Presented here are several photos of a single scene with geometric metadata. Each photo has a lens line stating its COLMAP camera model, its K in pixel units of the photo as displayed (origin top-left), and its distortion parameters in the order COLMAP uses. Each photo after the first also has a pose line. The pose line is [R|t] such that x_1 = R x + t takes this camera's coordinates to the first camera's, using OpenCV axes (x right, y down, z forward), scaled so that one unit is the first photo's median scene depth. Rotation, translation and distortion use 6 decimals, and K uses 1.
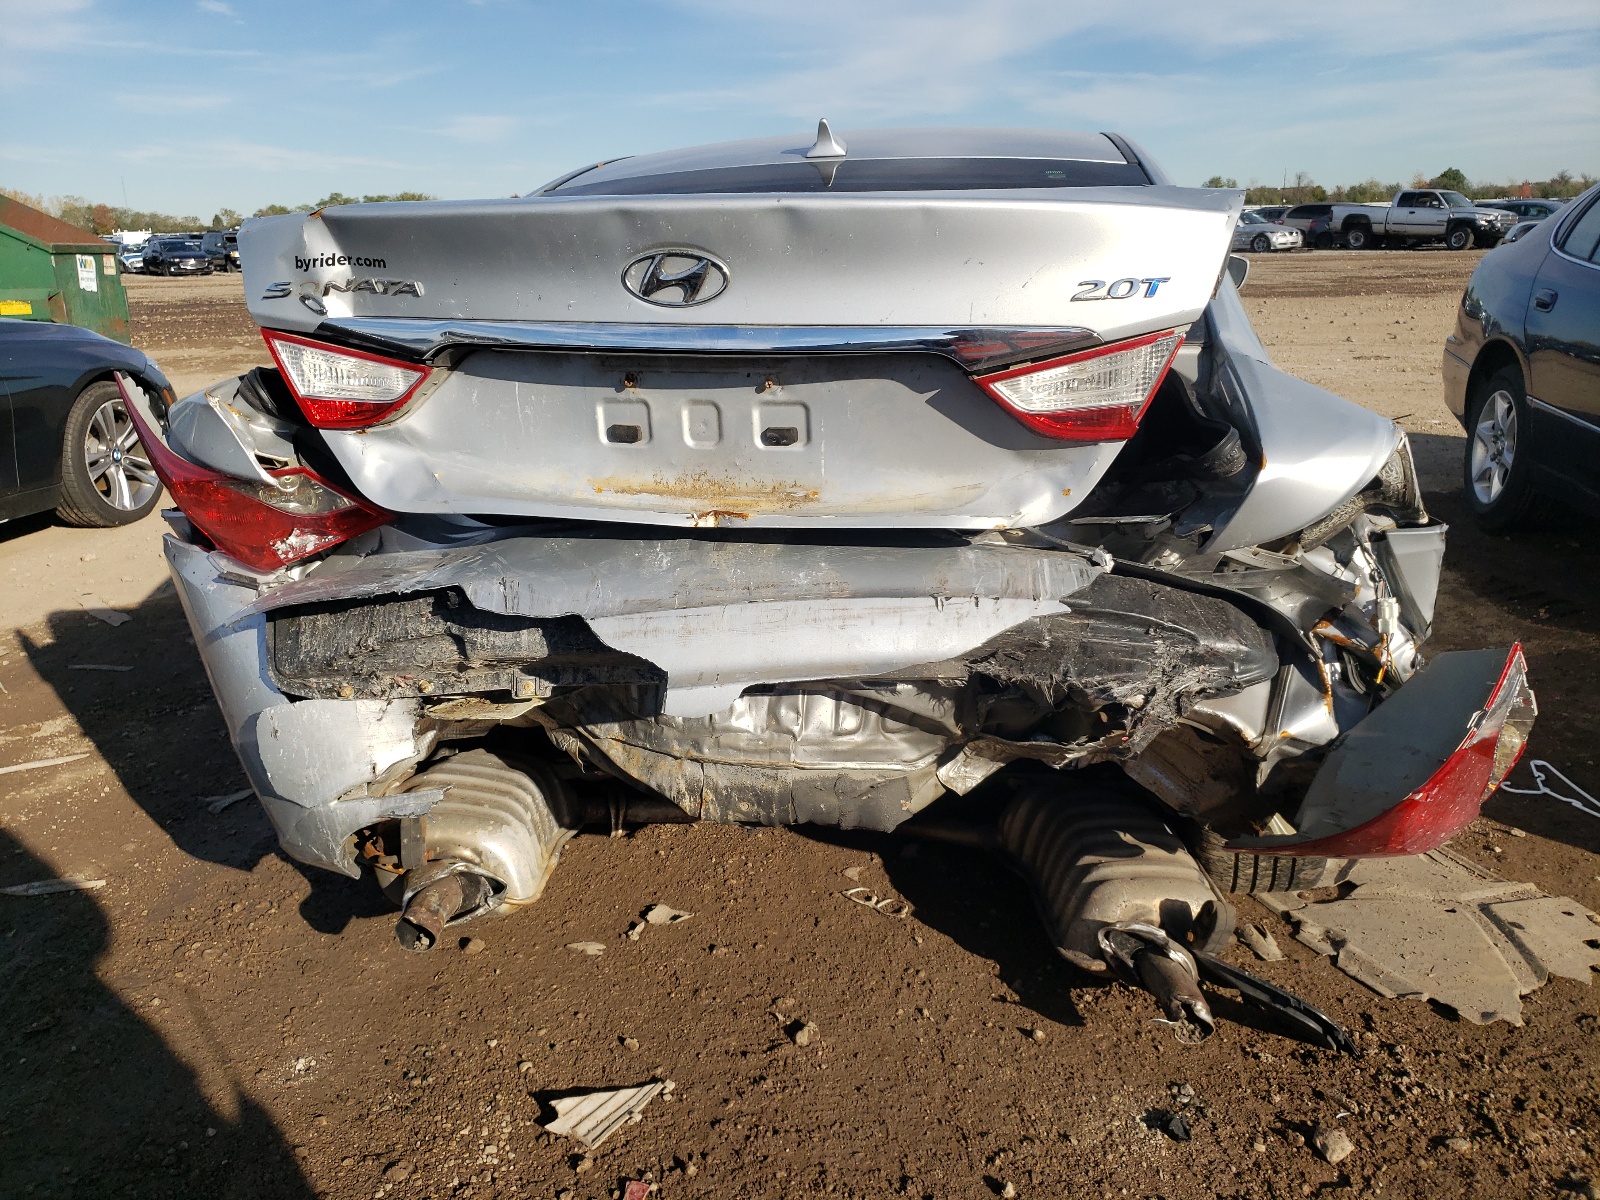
lens RADIAL K [[1180.0, 0, 800.4], [0, 1180.0, 612.5], [0, 0, 1]] dist [0.061653, -0.006126]
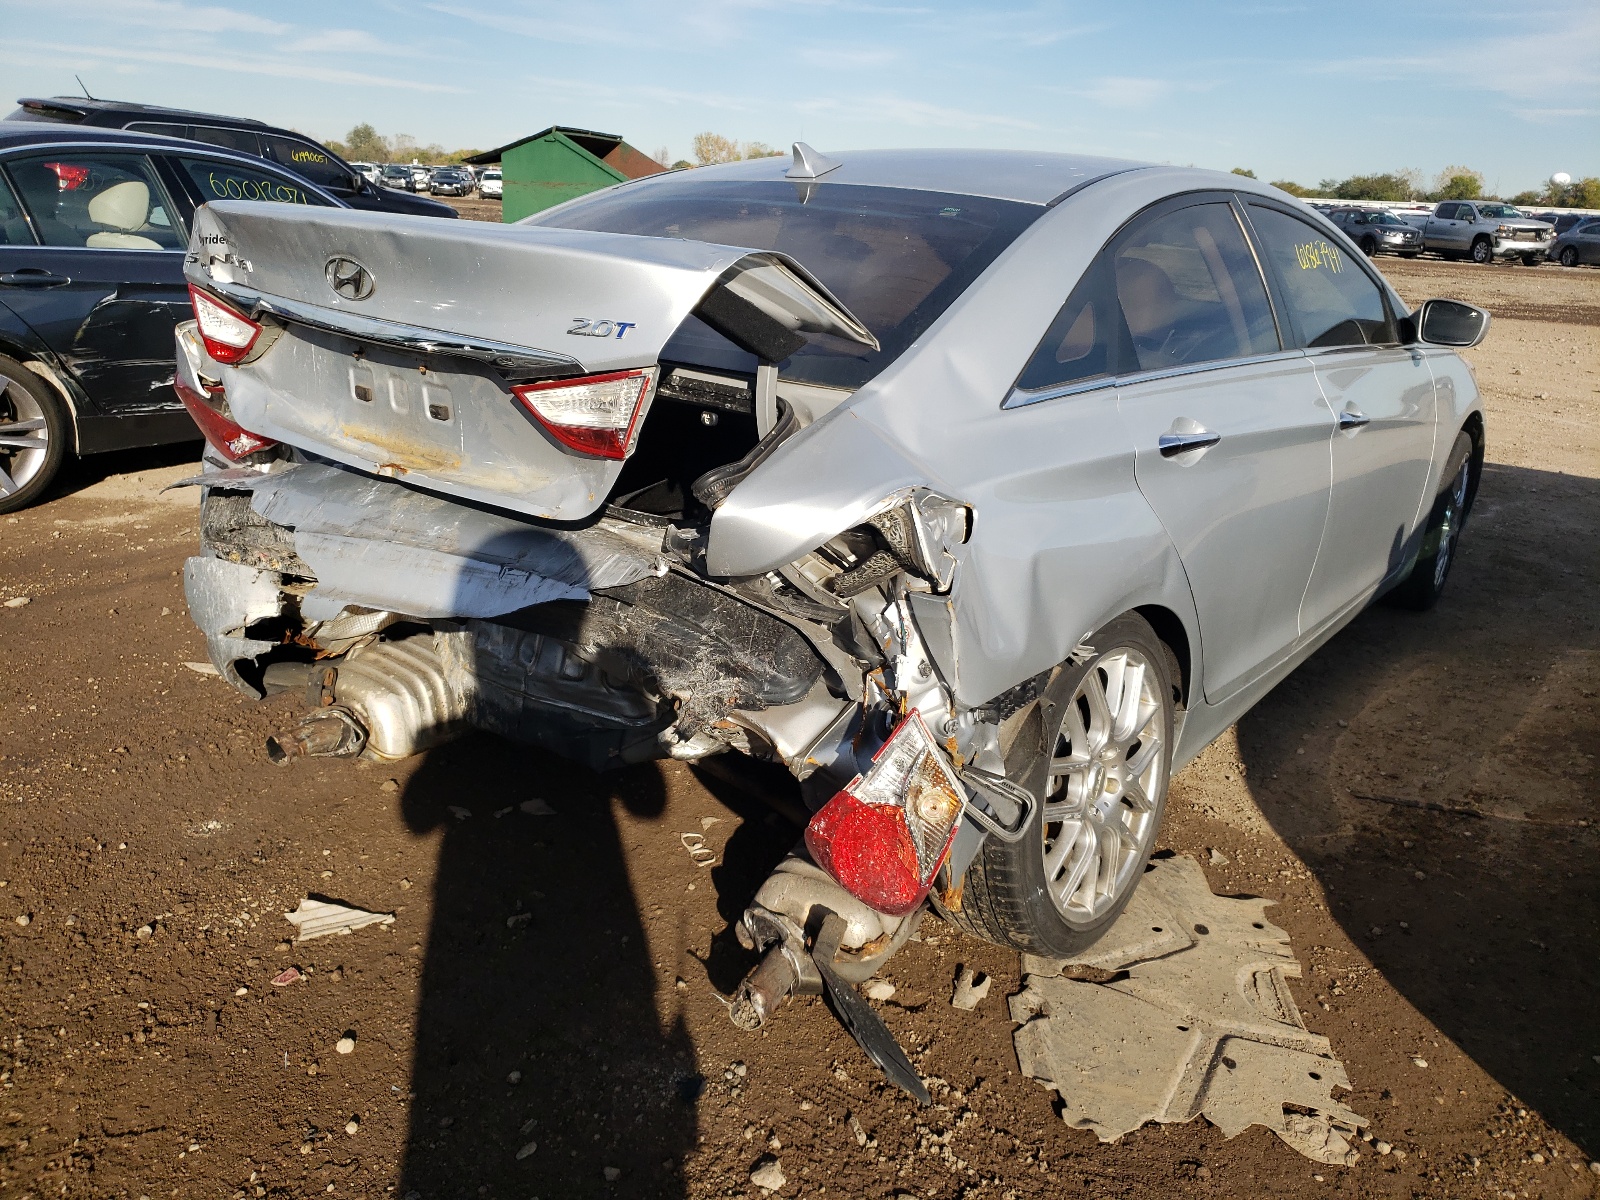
lens RADIAL K [[1180.0, 0, 793.8], [0, 1180.0, 589.0], [0, 0, 1]] dist [0.061653, -0.006126]
pose [[0.892338, 0.202967, -0.403159, 0.834998], [-0.200999, 0.978429, 0.047700, -0.101262], [0.404144, 0.038470, 0.913886, 0.023440]]
